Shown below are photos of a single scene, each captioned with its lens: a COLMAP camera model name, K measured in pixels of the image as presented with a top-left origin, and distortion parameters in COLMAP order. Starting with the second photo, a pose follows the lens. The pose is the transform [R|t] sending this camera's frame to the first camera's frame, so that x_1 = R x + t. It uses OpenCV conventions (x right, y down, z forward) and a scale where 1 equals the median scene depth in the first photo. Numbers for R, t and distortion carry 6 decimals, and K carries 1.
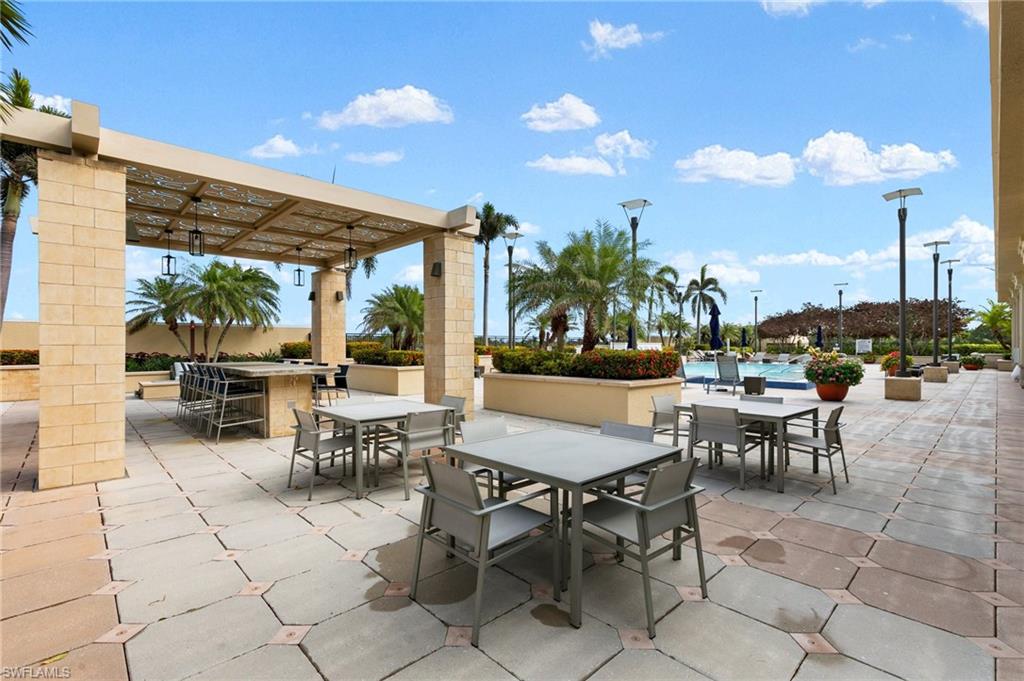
lens RADIAL K [[453.6, 0, 512.0], [0, 453.6, 340.5], [0, 0, 1]] dist [0.002790, -0.000118]
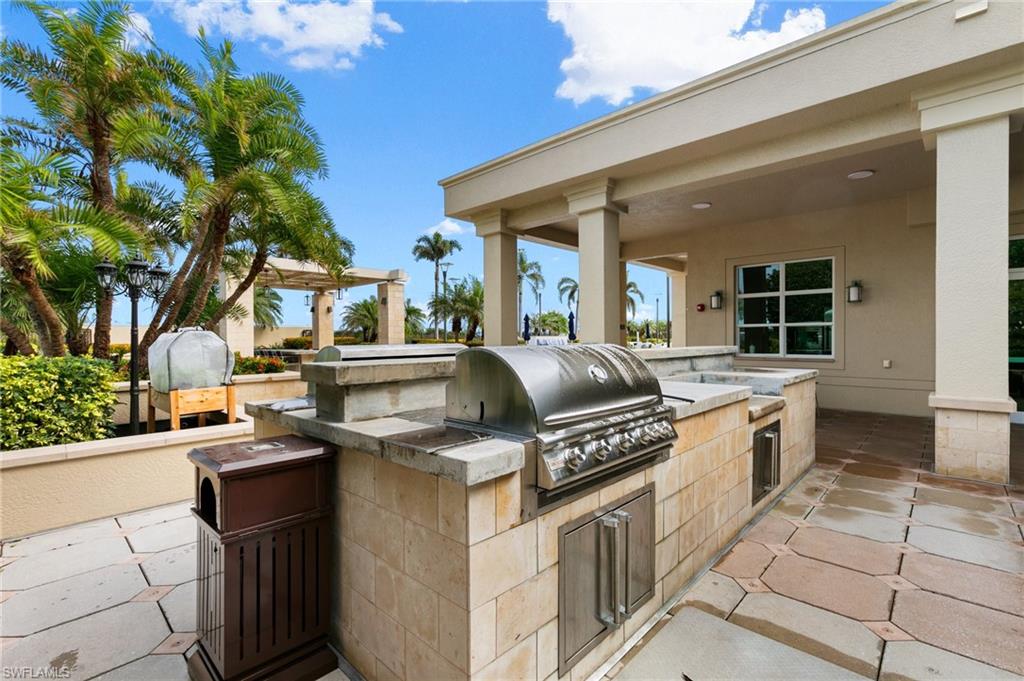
lens RADIAL K [[456.8, 0, 512.3], [0, 456.8, 342.9], [0, 0, 1]] dist [0.006413, -0.000345]
pose [[0.998851, -0.007670, 0.047312, 0.074389], [0.006706, 0.999768, 0.020490, -0.002607], [-0.047458, -0.020149, 0.998670, -0.255428]]
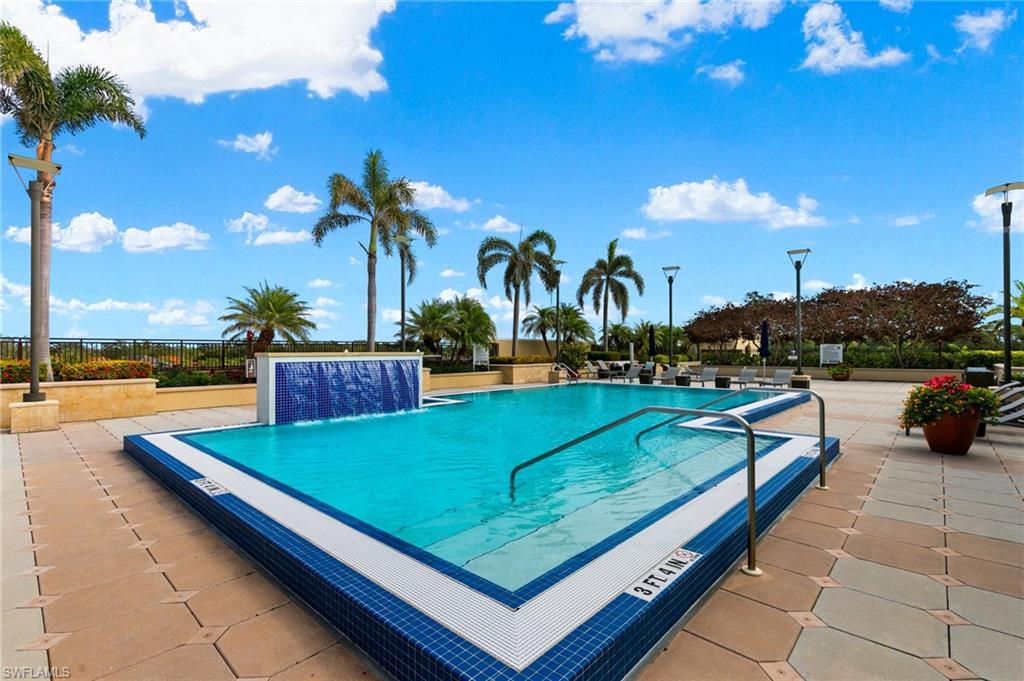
lens RADIAL K [[456.8, 0, 512.3], [0, 456.8, 342.9], [0, 0, 1]] dist [0.006413, -0.000345]
pose [[0.997872, -0.002047, 0.065177, 0.274904], [0.002466, 0.999977, -0.006353, -0.001170], [-0.065162, 0.006500, 0.997854, 0.376013]]
